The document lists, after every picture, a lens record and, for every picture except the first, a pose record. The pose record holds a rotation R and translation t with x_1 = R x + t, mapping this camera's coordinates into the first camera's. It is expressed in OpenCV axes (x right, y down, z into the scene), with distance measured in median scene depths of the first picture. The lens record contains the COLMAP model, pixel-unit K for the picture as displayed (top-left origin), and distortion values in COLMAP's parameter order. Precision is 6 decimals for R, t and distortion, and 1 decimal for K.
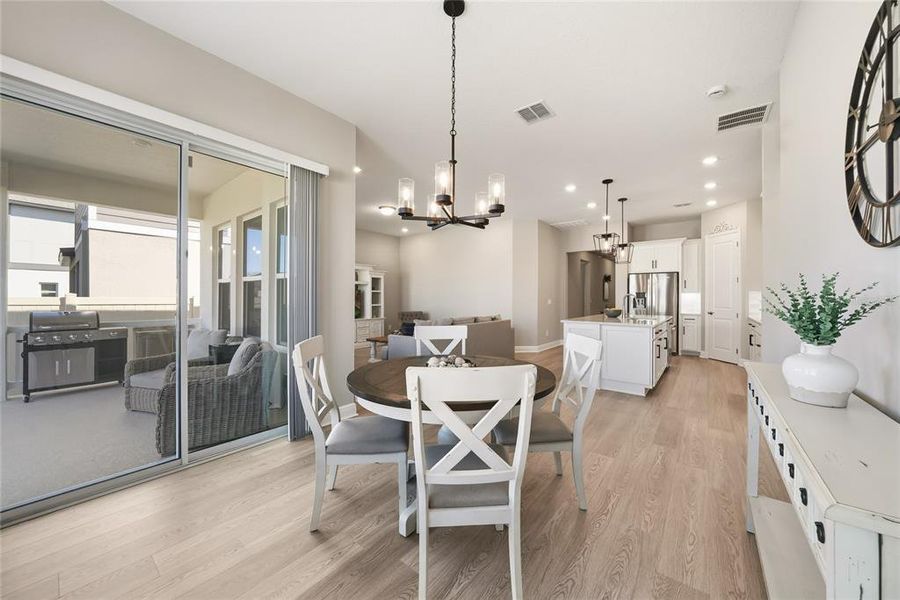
lens RADIAL K [[319.3, 0, 454.2], [0, 319.3, 302.7], [0, 0, 1]] dist [-0.005290, -0.000089]
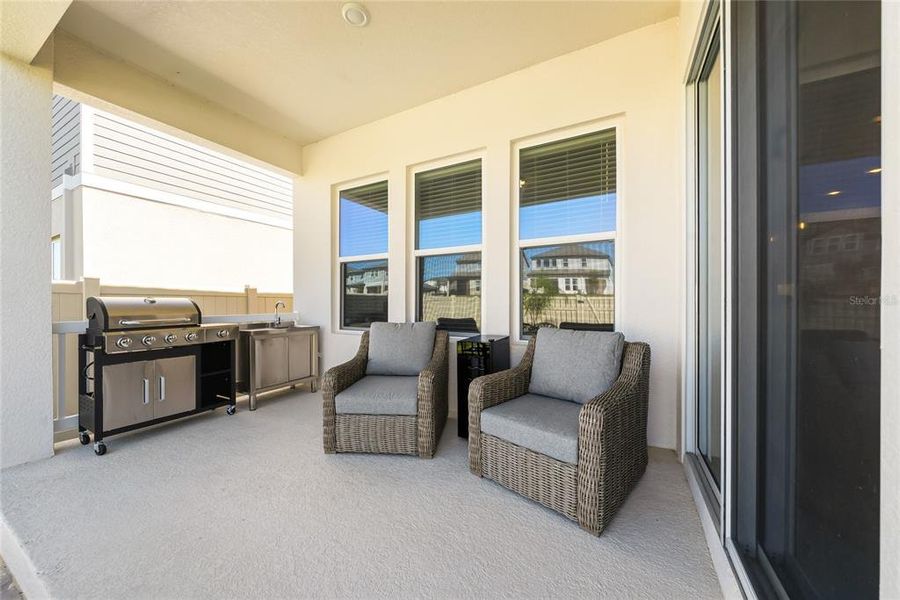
lens RADIAL K [[319.3, 0, 454.2], [0, 319.3, 302.7], [0, 0, 1]] dist [-0.005290, -0.000089]
pose [[0.984284, -0.006195, 0.176482, -0.747120], [0.007936, 0.999927, -0.009158, 0.047644], [-0.176413, 0.010415, 0.984261, 0.292751]]
